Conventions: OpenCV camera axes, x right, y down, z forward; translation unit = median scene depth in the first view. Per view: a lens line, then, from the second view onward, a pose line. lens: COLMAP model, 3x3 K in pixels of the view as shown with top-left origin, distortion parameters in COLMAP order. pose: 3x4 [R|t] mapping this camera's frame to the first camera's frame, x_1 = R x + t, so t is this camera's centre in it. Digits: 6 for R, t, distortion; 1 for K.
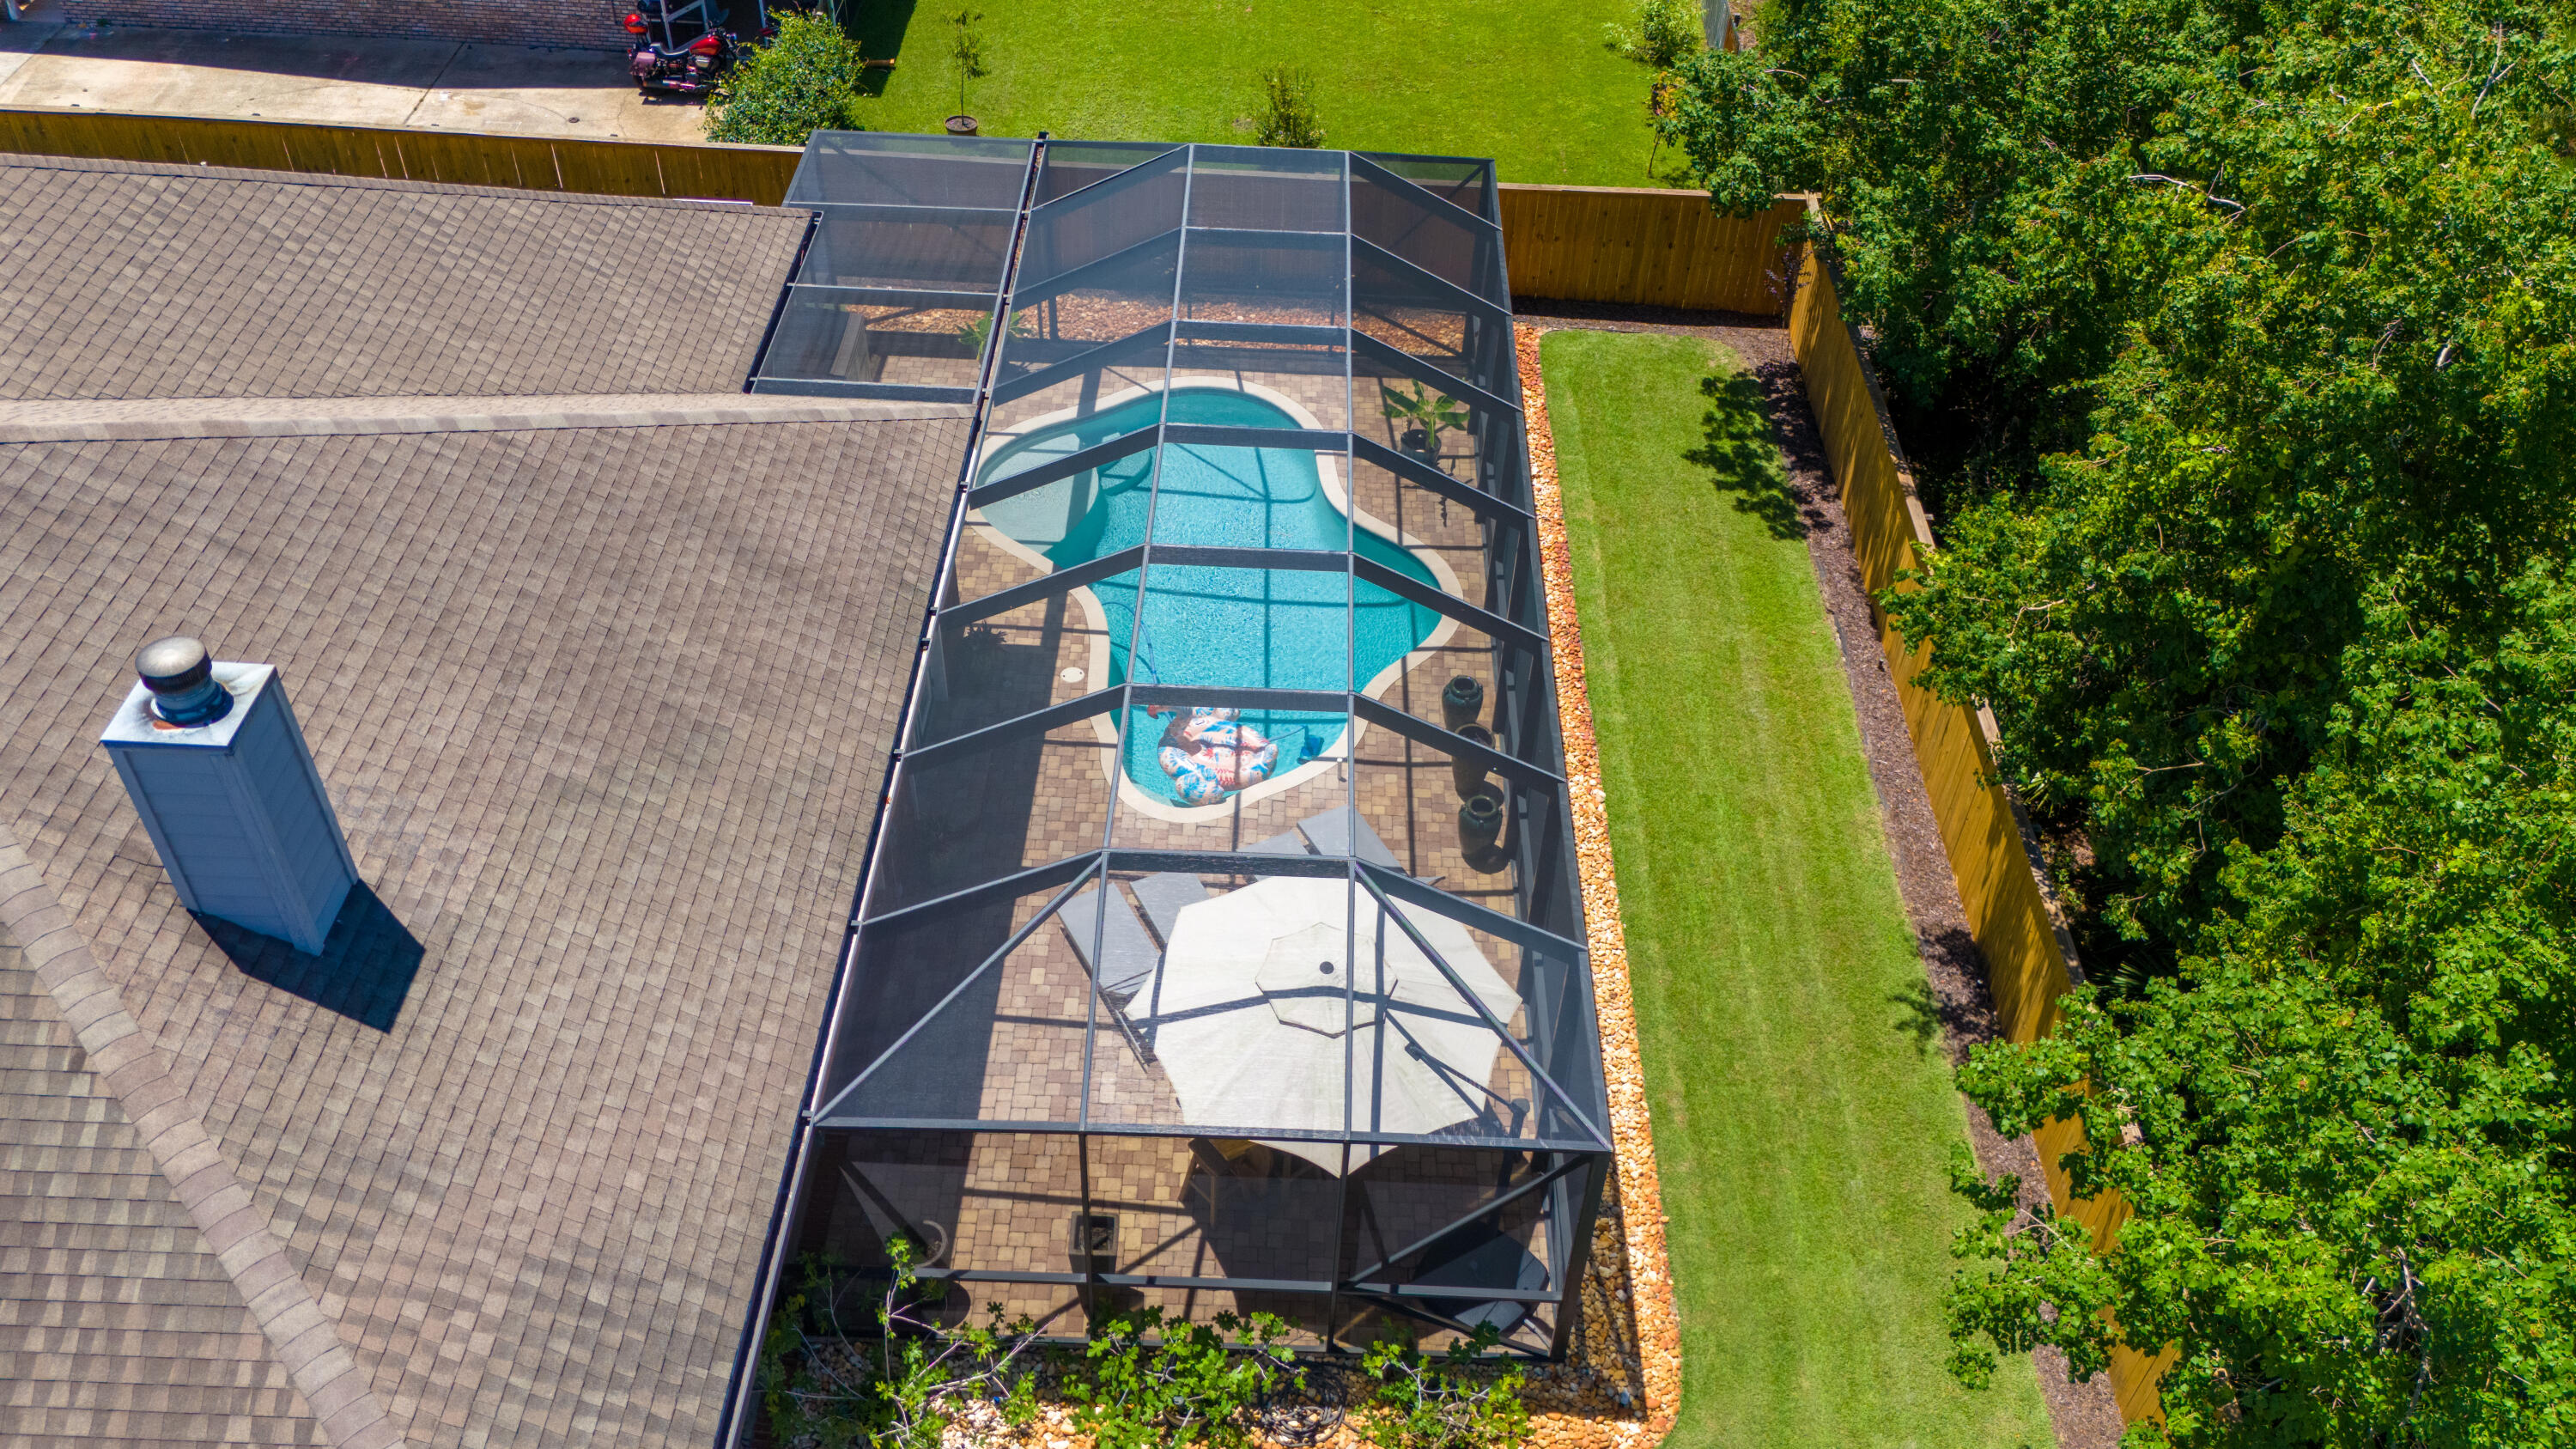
lens RADIAL K [[2004.3, 0, 1260.0], [0, 2004.3, 716.3], [0, 0, 1]] dist [0.030278, -0.015490]
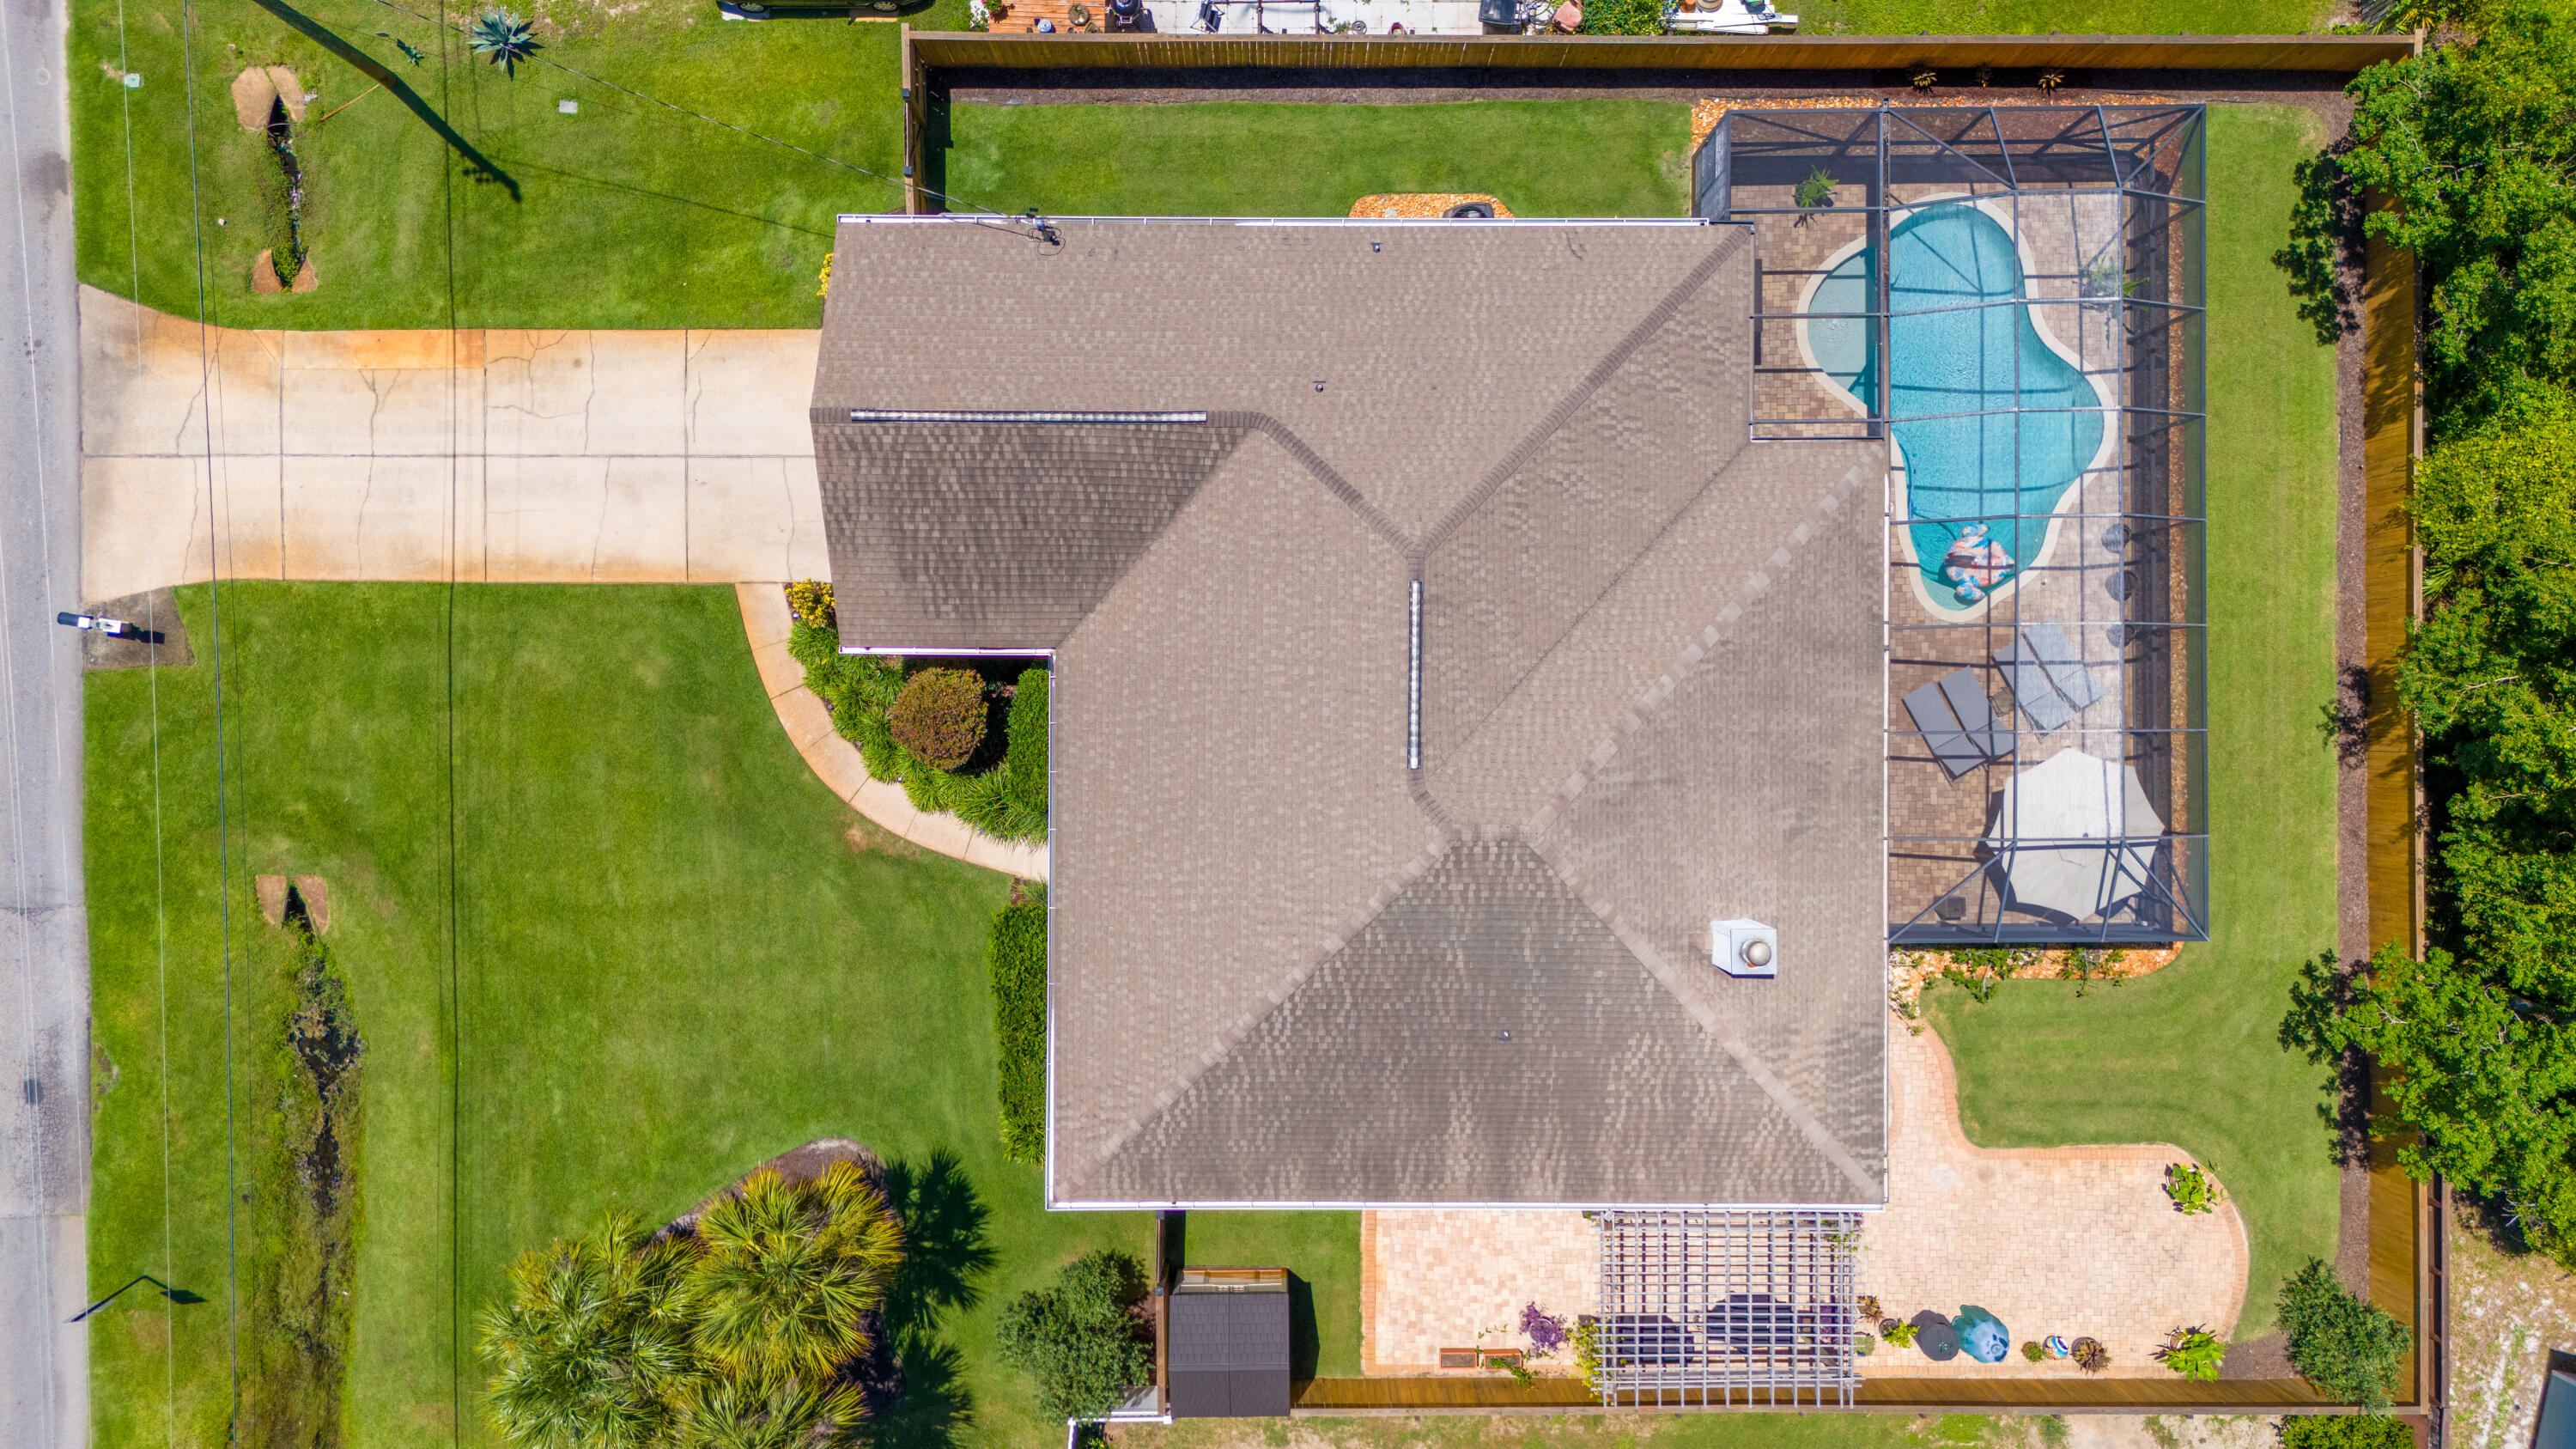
lens RADIAL K [[2004.3, 0, 1216.9], [0, 2004.3, 742.1], [0, 0, 1]] dist [0.030278, -0.015490]
pose [[0.998687, -0.038662, -0.033605, -0.731474], [0.050858, 0.669921, 0.740688, -1.415622], [-0.006123, -0.741425, 0.671008, -0.378458]]
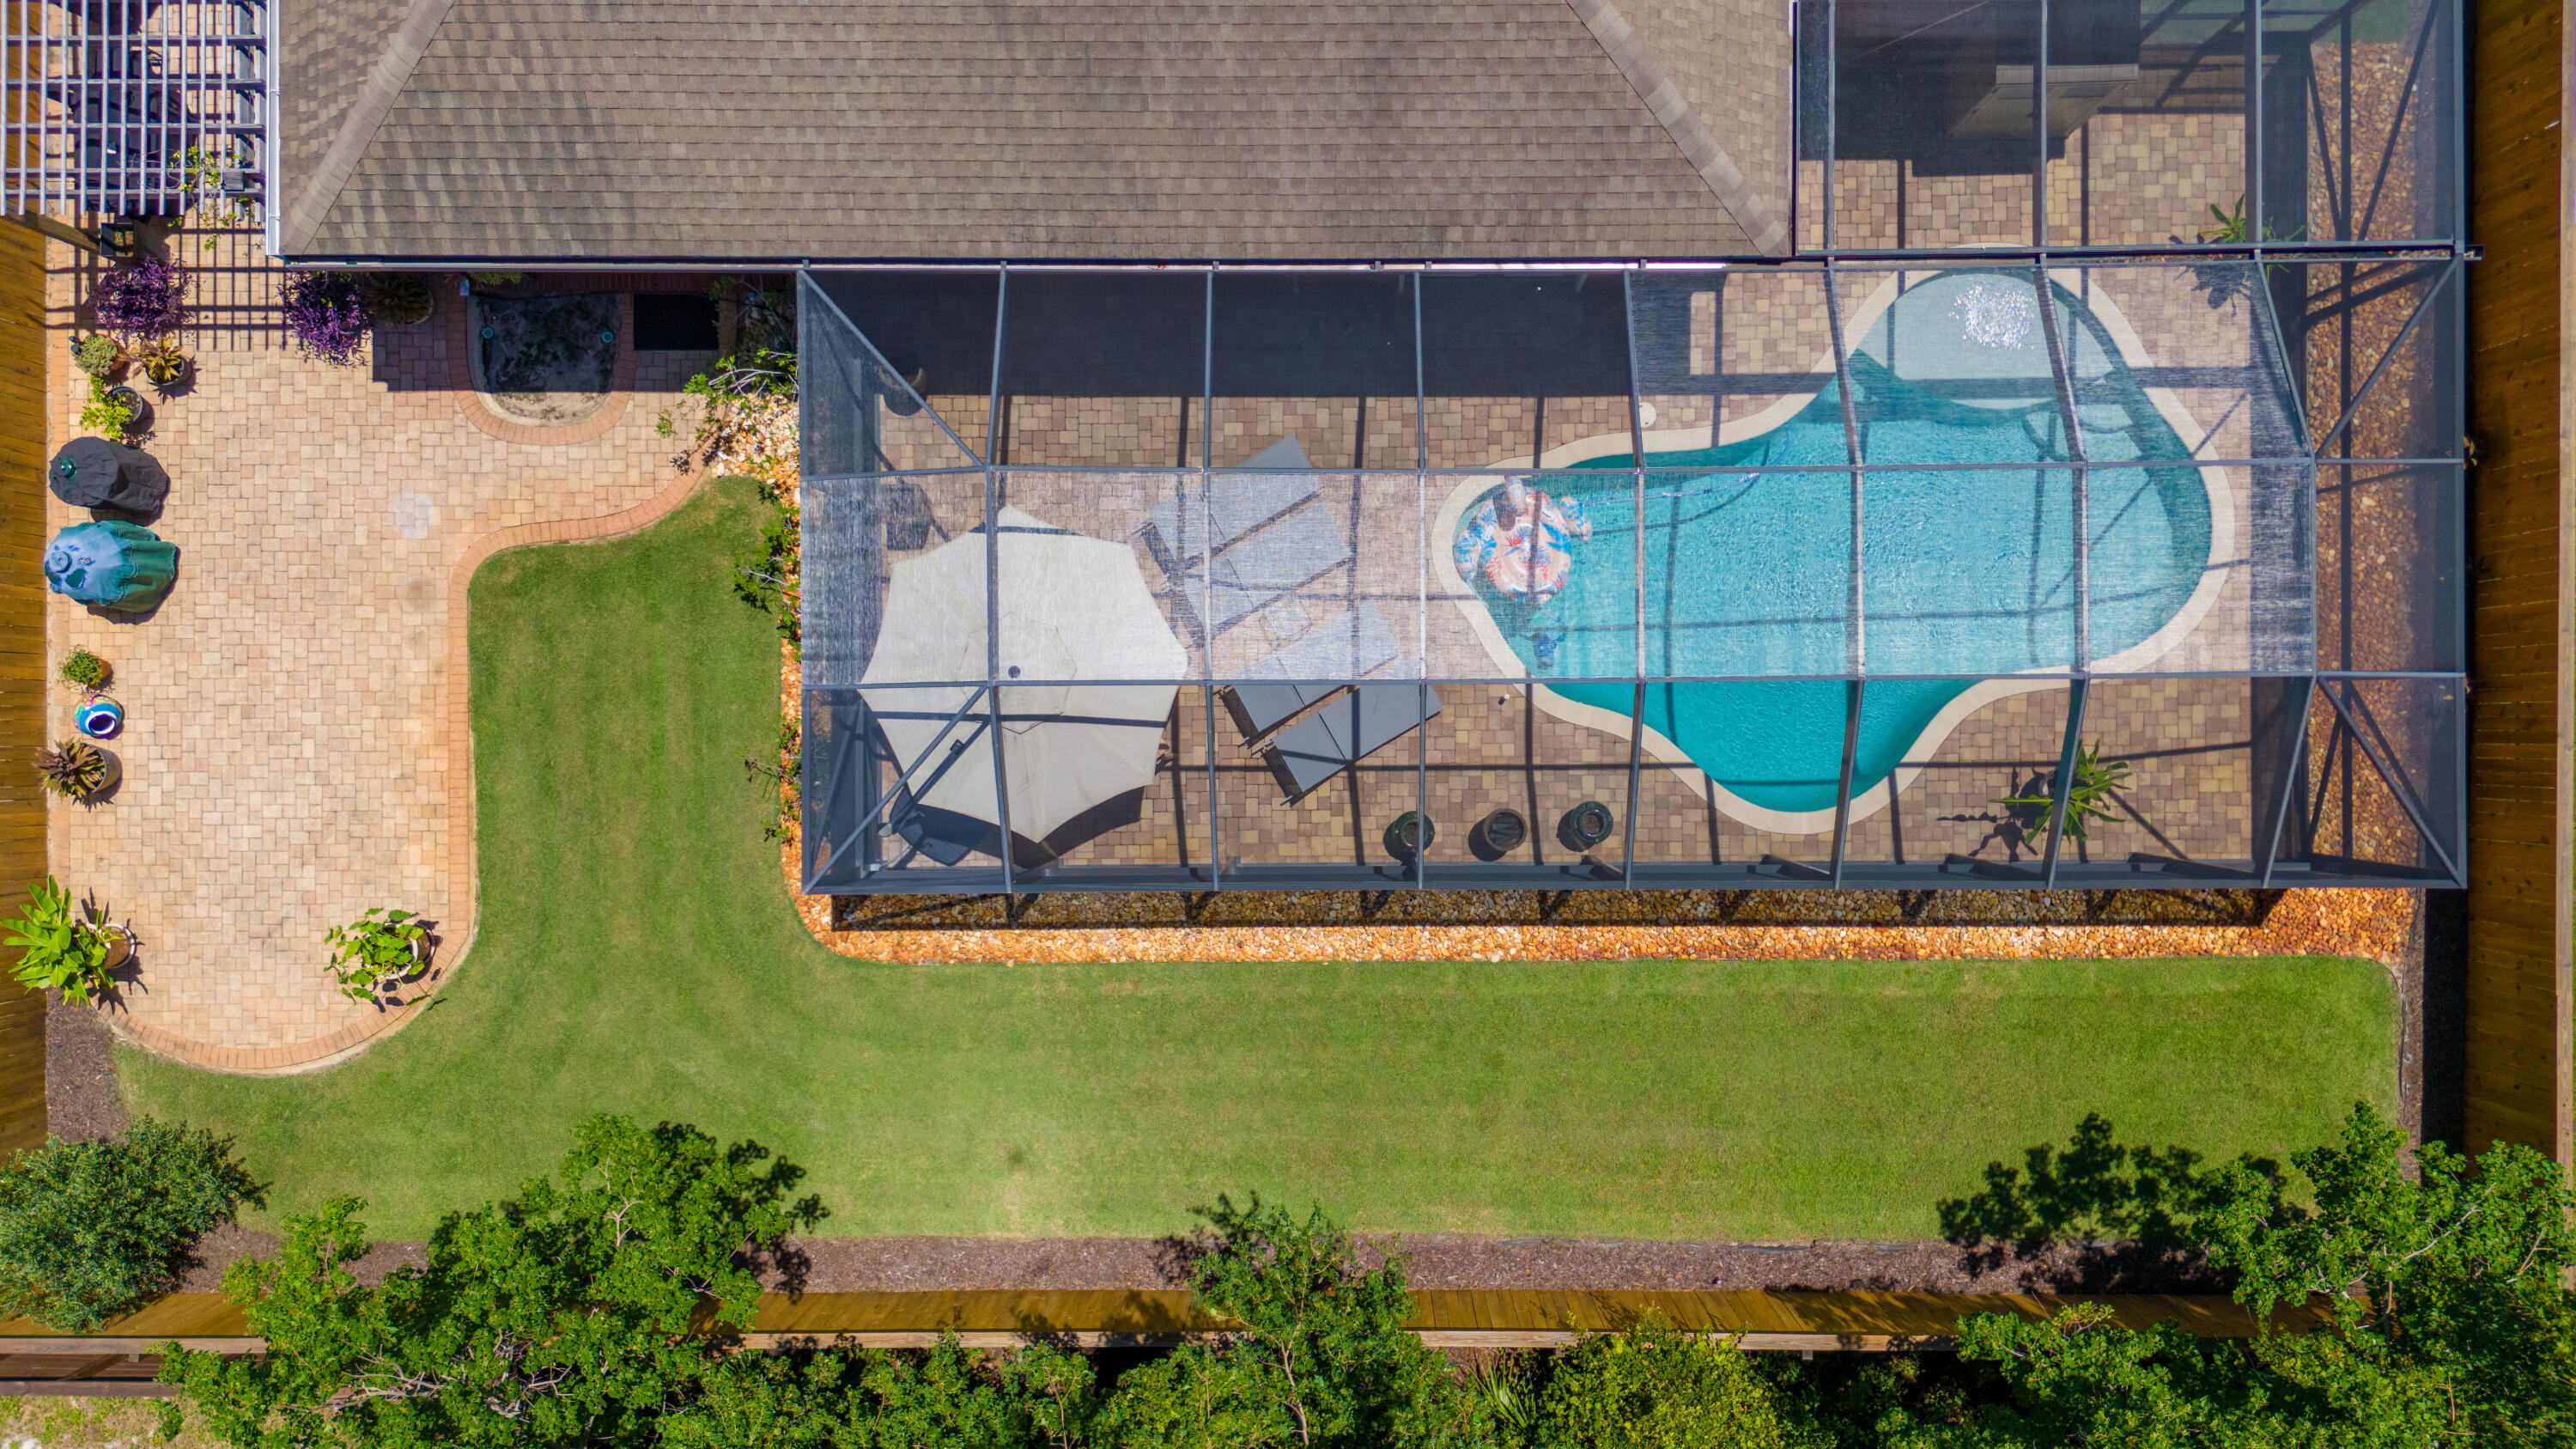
lens RADIAL K [[2004.3, 0, 1295.5], [0, 2004.3, 709.9], [0, 0, 1]] dist [0.030278, -0.015490]
pose [[0.032929, 0.999060, -0.028208, 0.078564], [-0.664897, 0.042969, 0.745699, -0.713831], [0.746209, -0.005800, 0.665686, 0.286362]]
